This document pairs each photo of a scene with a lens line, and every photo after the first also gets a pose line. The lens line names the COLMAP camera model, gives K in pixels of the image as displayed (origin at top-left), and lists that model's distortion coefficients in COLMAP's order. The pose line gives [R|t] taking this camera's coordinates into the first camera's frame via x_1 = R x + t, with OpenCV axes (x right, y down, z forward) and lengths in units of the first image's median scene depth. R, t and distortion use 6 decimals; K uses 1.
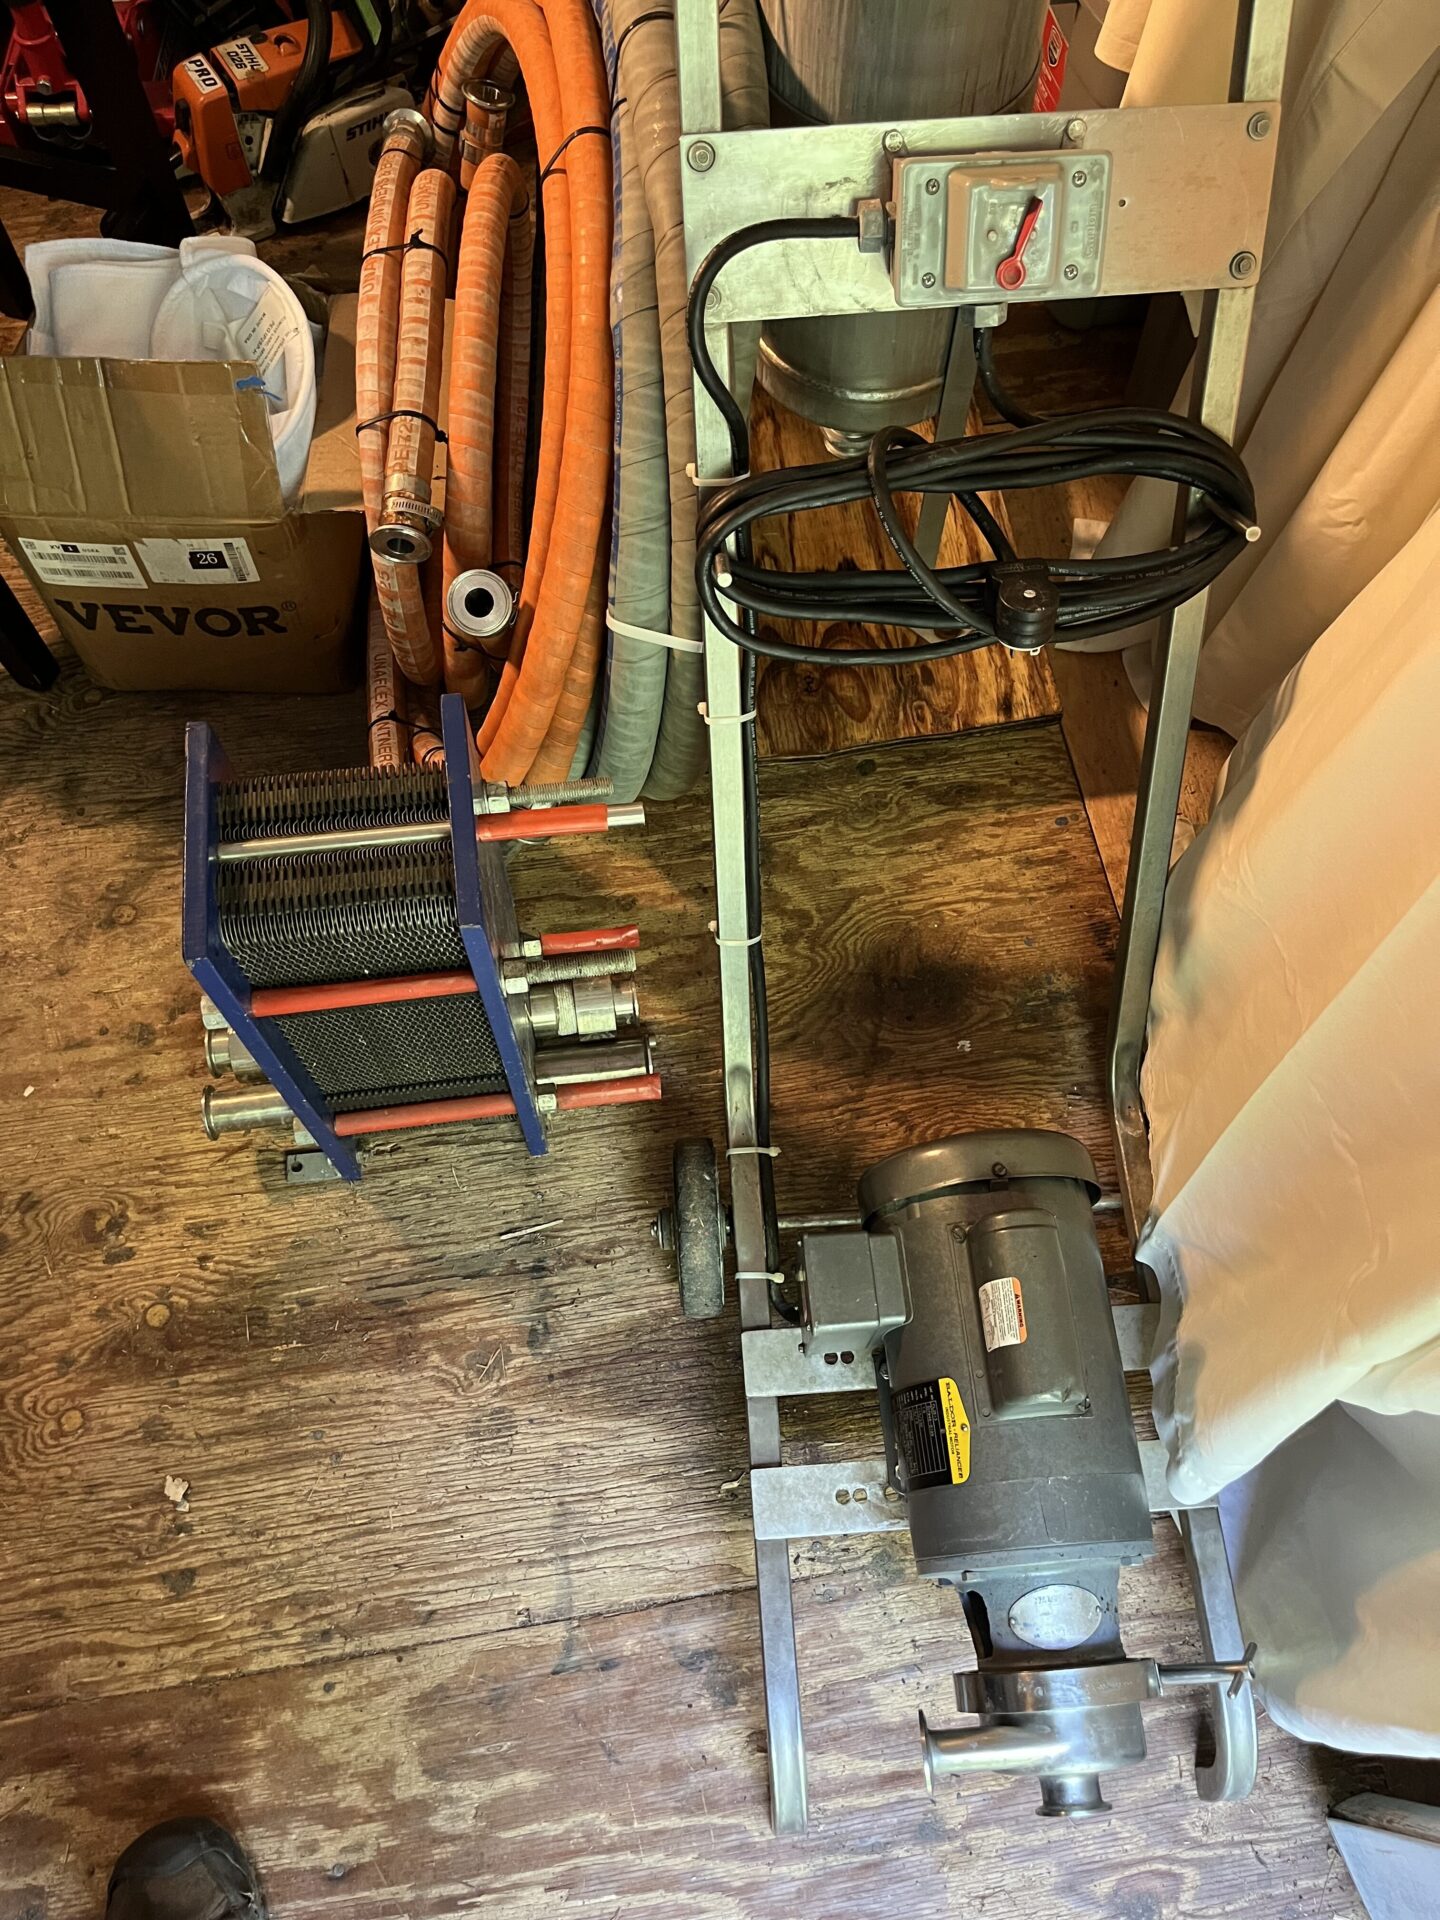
lens RADIAL K [[1484.7, 0, 717.9], [0, 1484.7, 962.8], [0, 0, 1]] dist [0.042931, -0.089027]
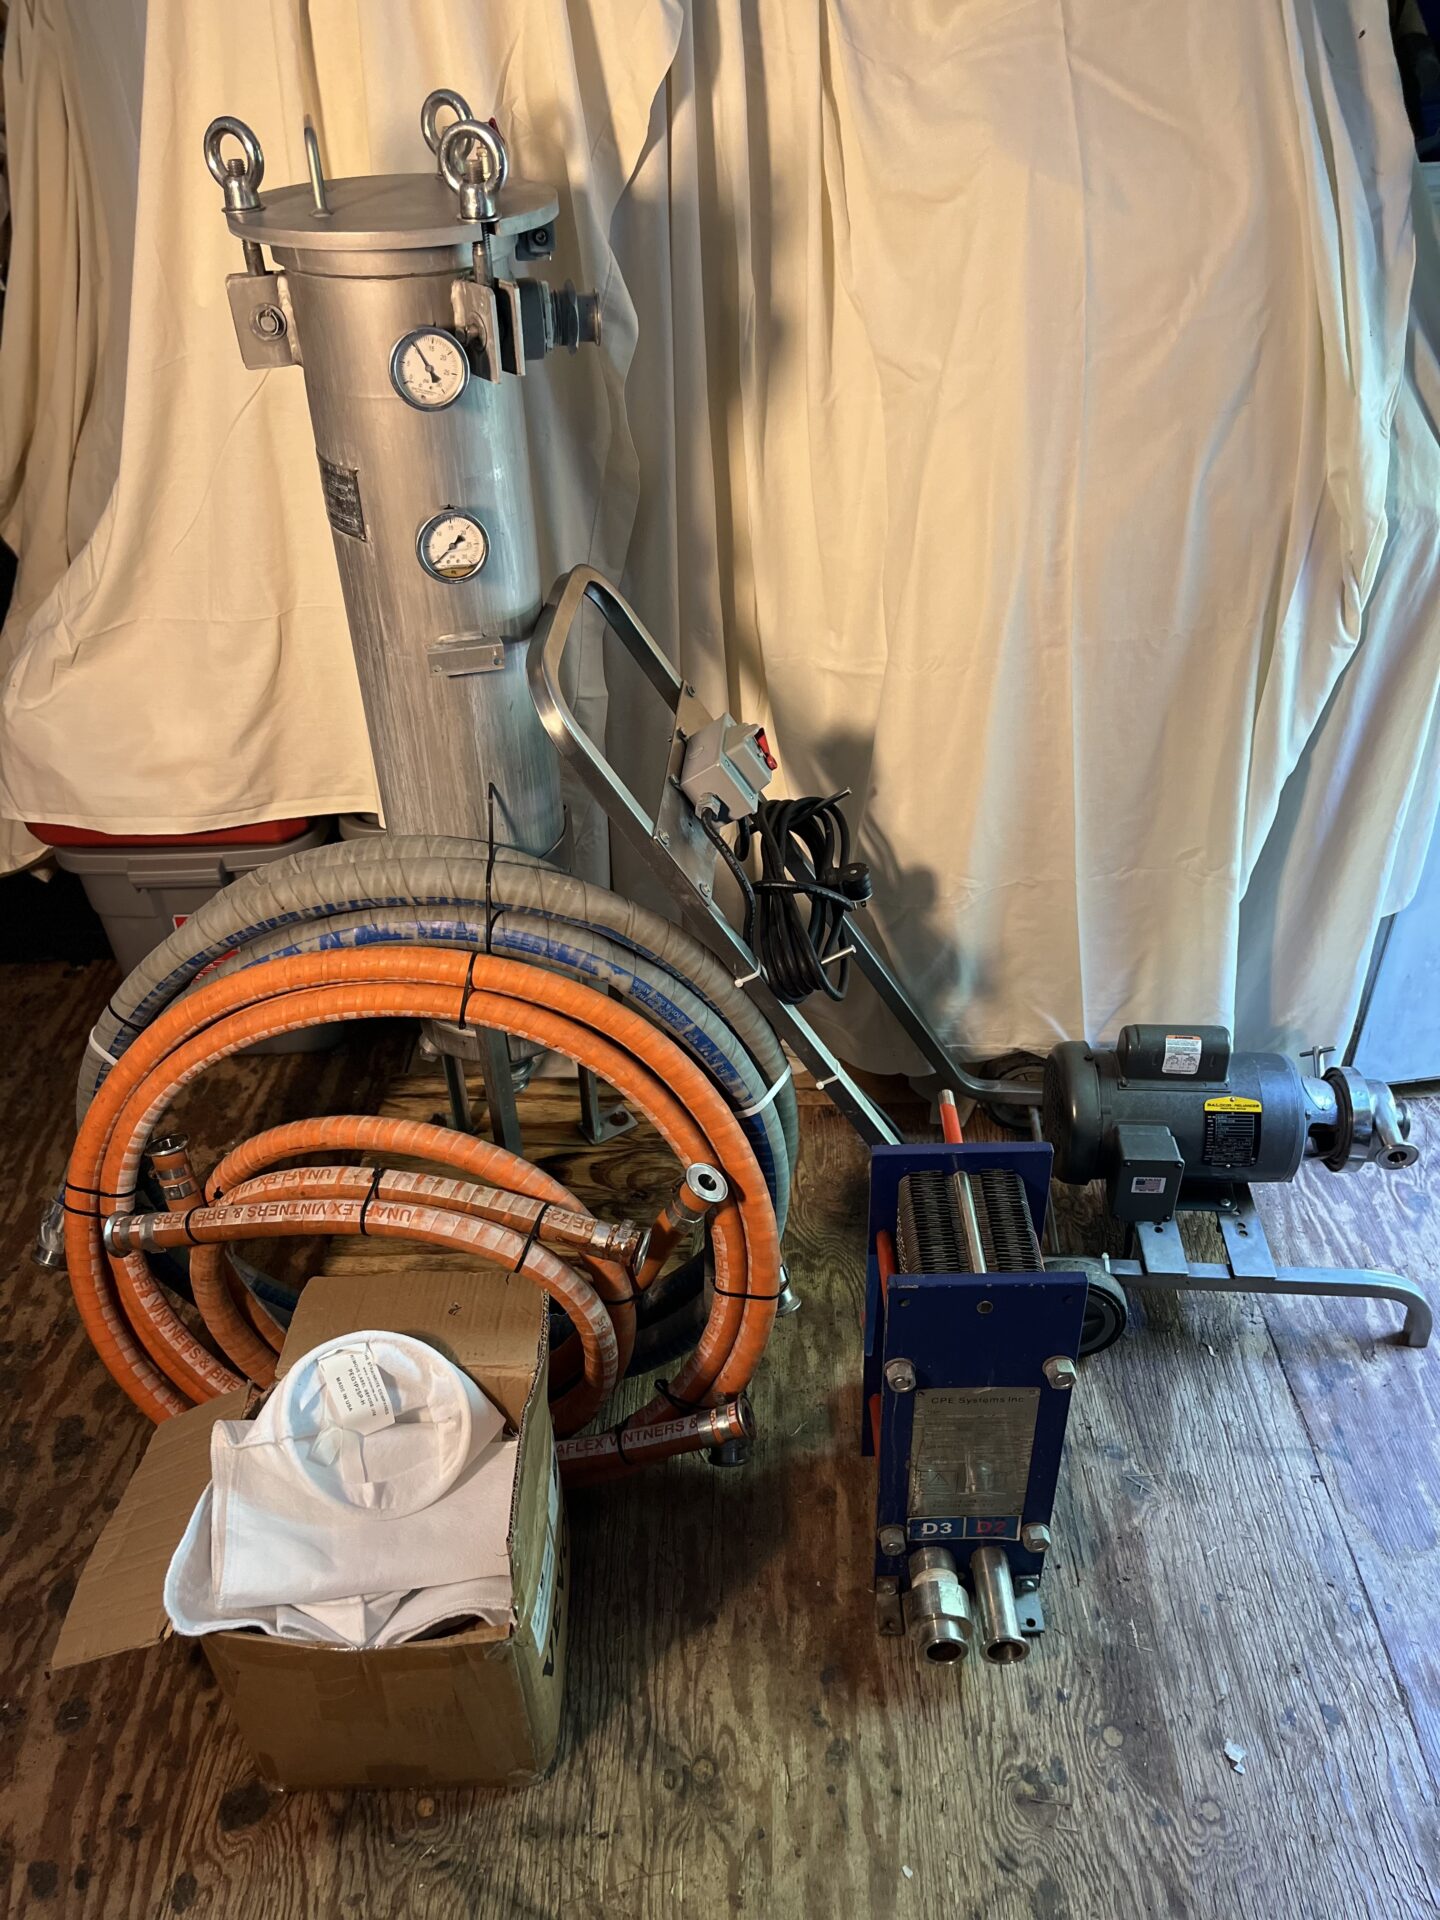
lens RADIAL K [[1484.7, 0, 682.6], [0, 1484.7, 960.5], [0, 0, 1]] dist [0.042931, -0.089027]
pose [[0.177030, -0.589387, 0.788215, -0.996443], [0.903621, 0.414714, 0.107153, -0.432221], [-0.390038, 0.693278, 0.606000, 0.033664]]
